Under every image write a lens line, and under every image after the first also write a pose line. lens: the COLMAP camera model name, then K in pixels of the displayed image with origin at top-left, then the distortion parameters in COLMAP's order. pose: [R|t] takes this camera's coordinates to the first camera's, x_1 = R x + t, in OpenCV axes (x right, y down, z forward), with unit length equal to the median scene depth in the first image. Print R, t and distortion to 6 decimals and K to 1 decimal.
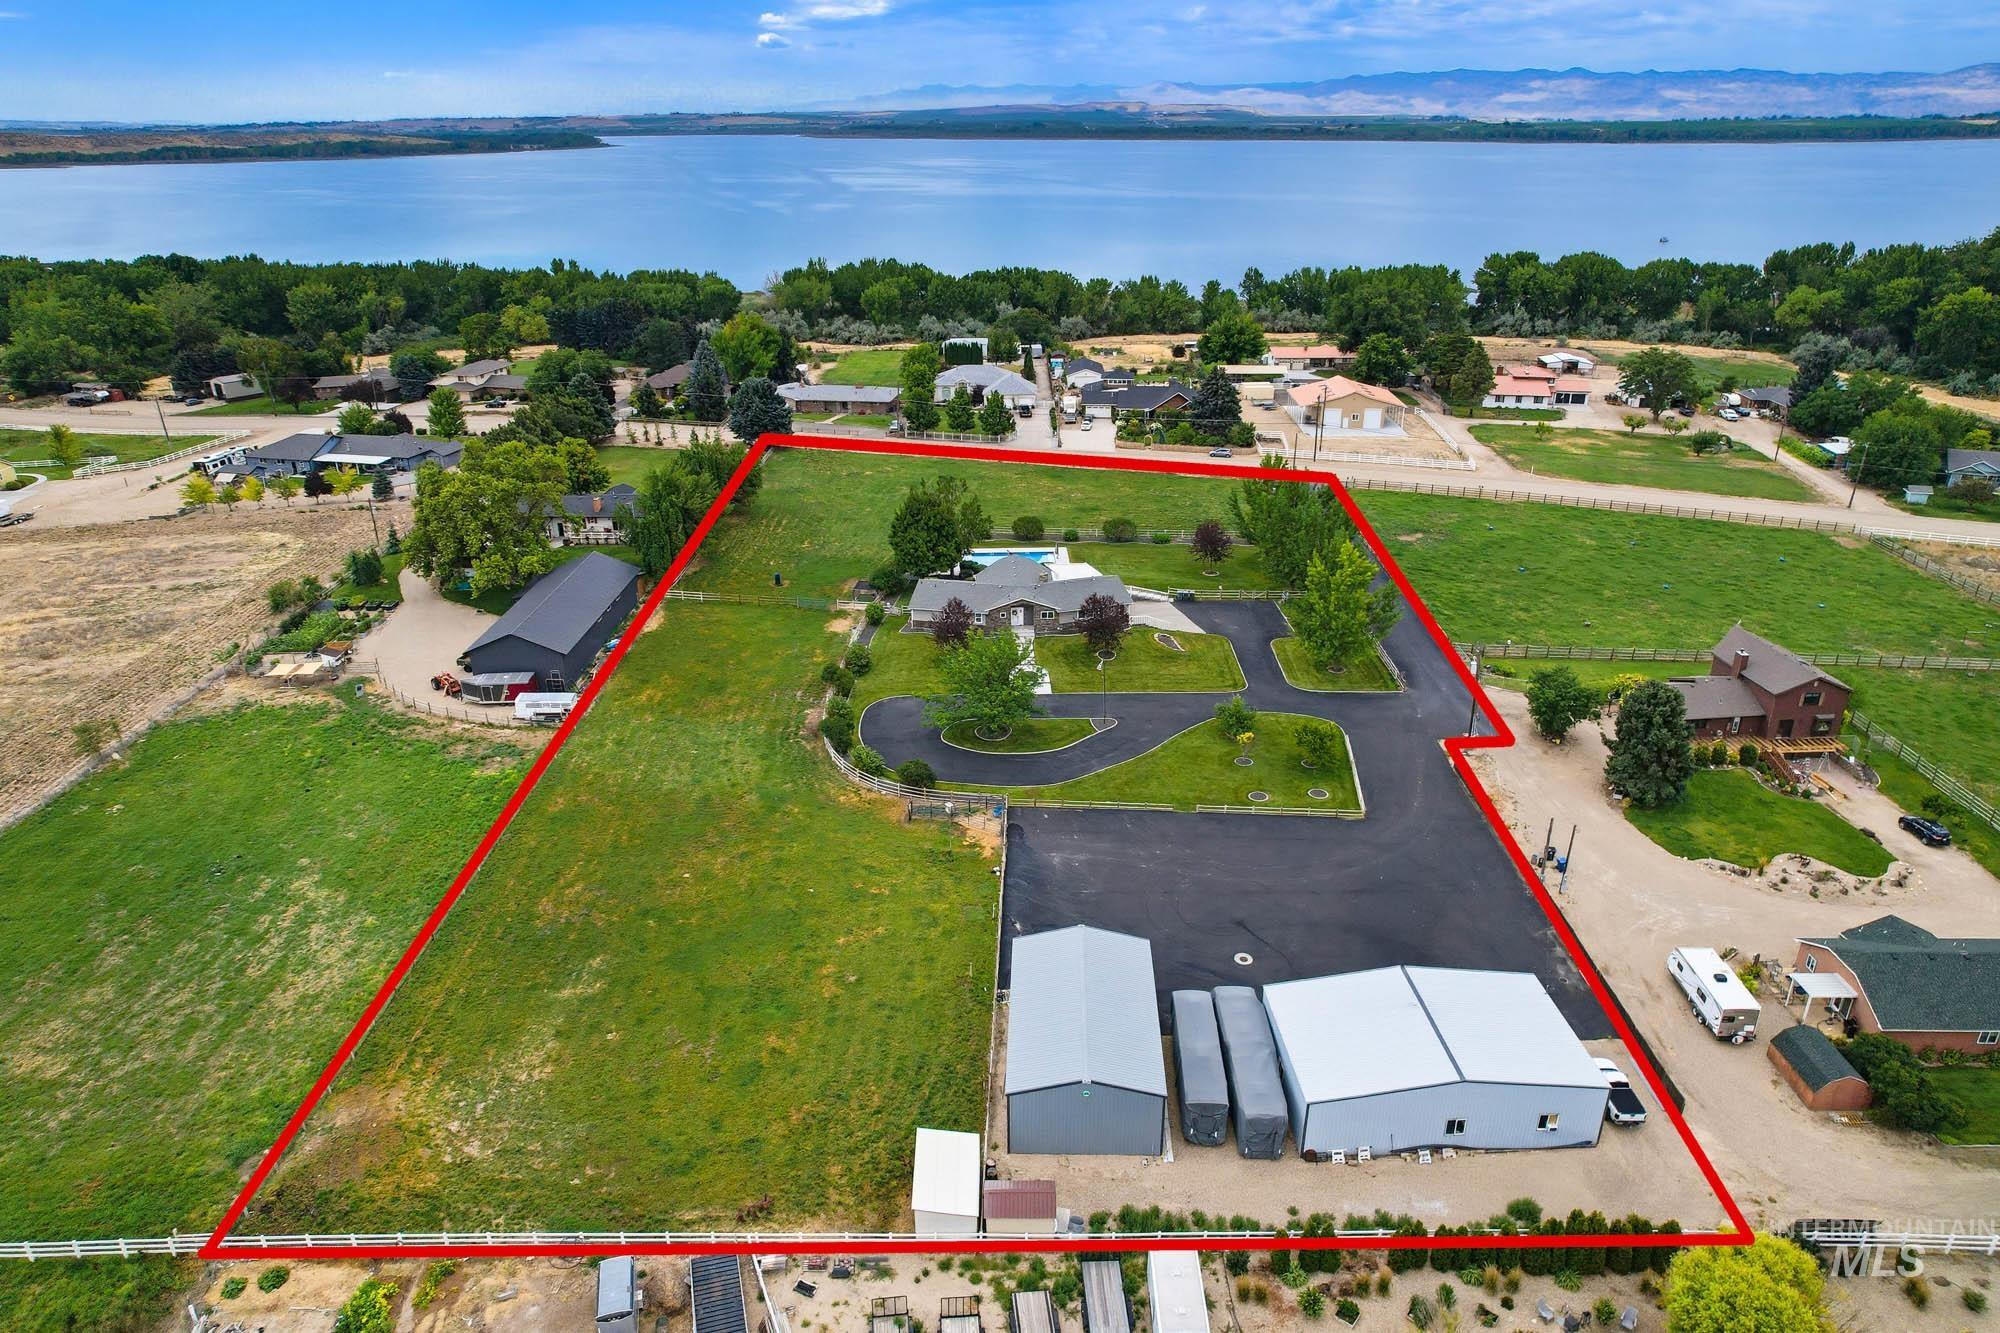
lens RADIAL K [[1287.9, 0, 992.6], [0, 1287.9, 655.0], [0, 0, 1]] dist [-0.053891, 0.059761]
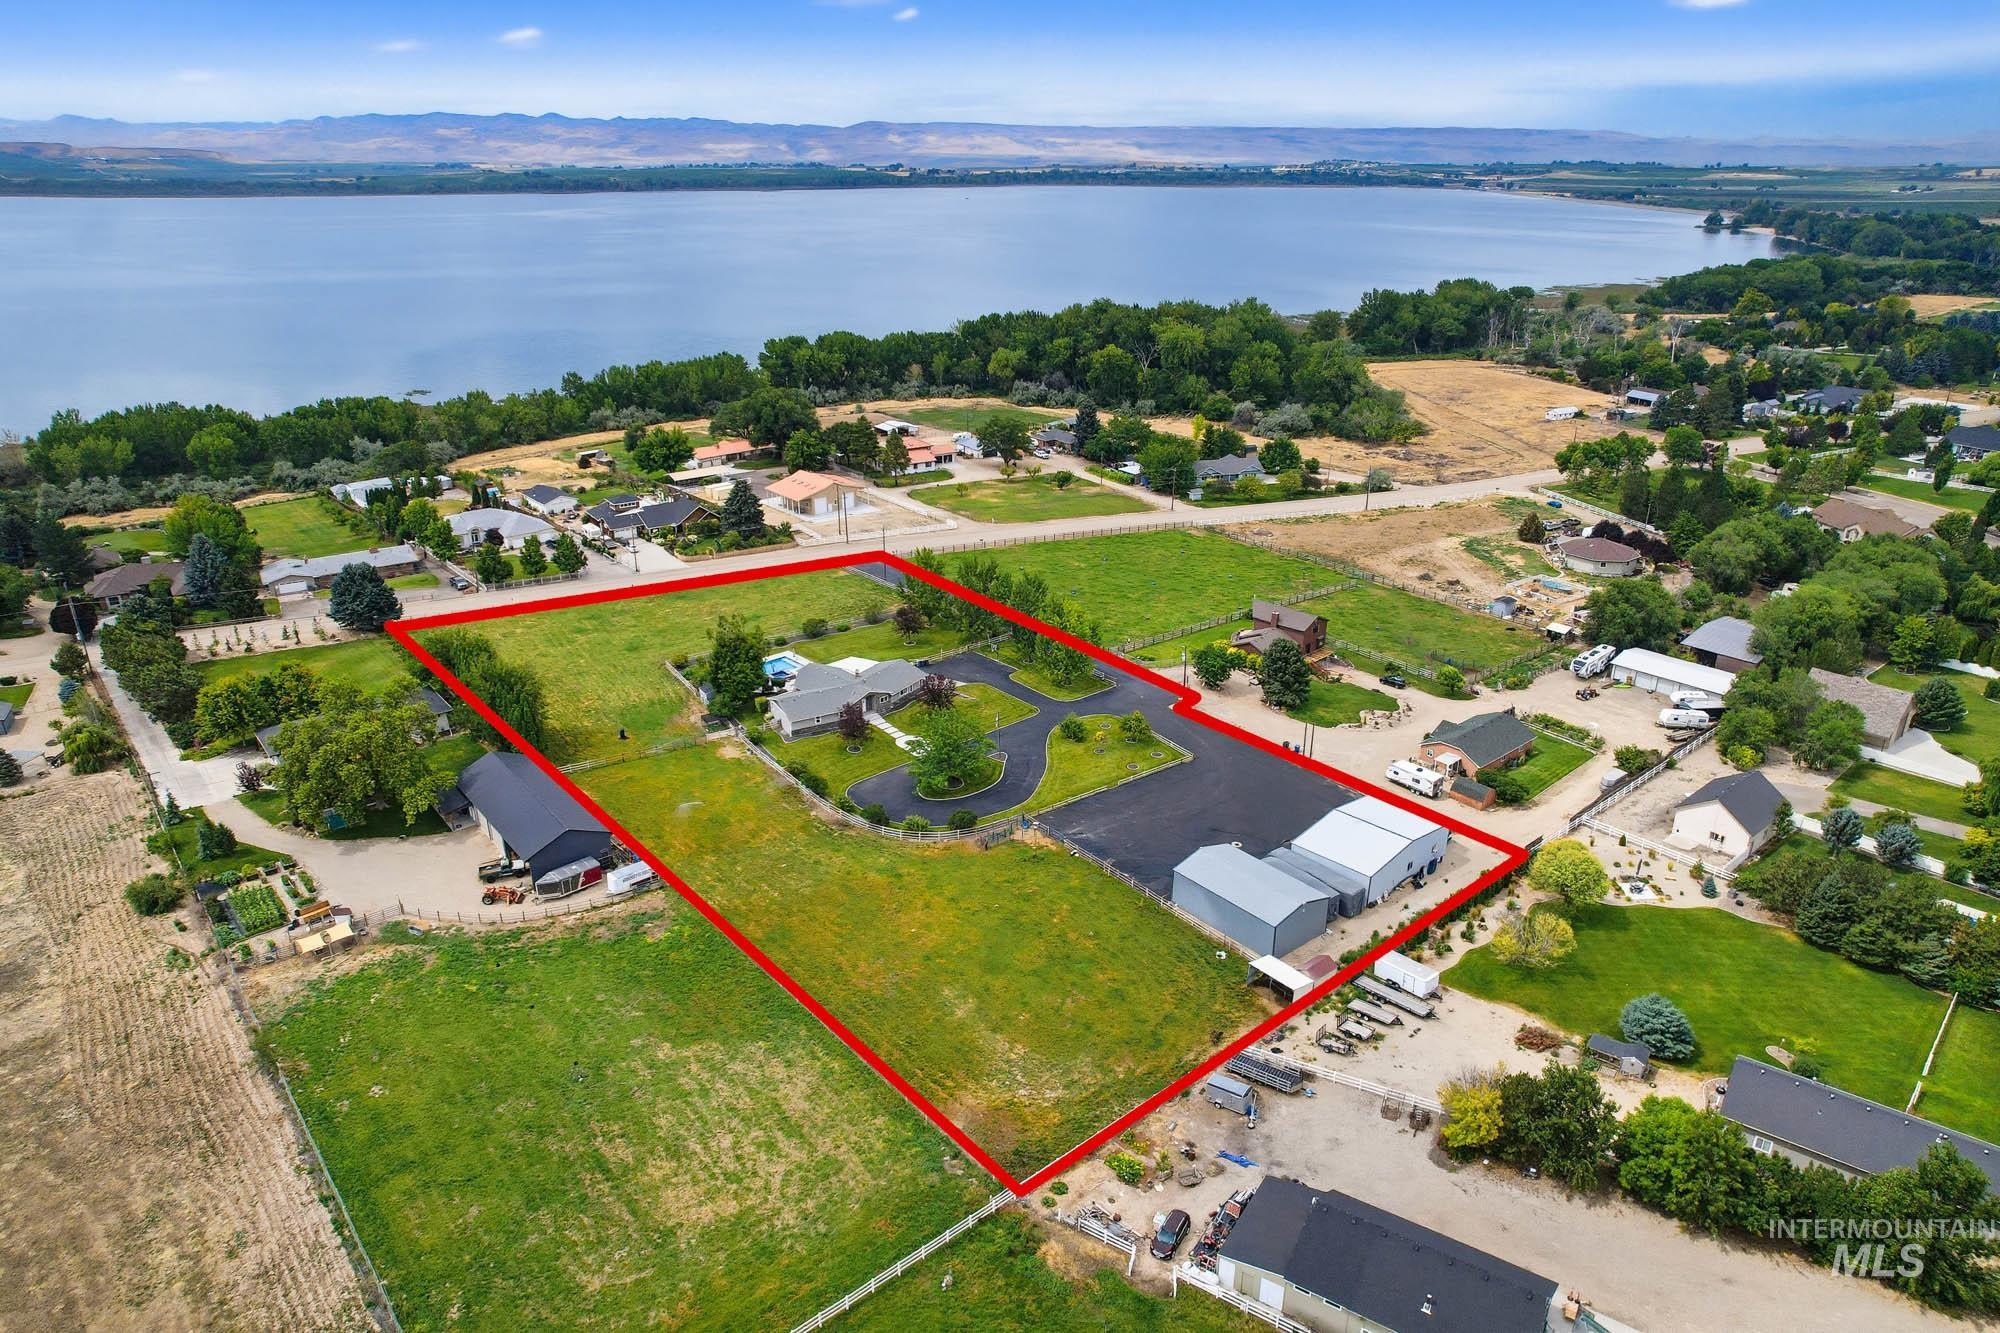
lens RADIAL K [[1287.9, 0, 1006.9], [0, 1287.9, 670.0], [0, 0, 1]] dist [-0.053891, 0.059761]
pose [[0.756838, -0.240076, 0.607914, -0.638527], [0.251464, 0.965460, 0.068209, -0.114702], [-0.603292, 0.101245, 0.791067, -0.126421]]
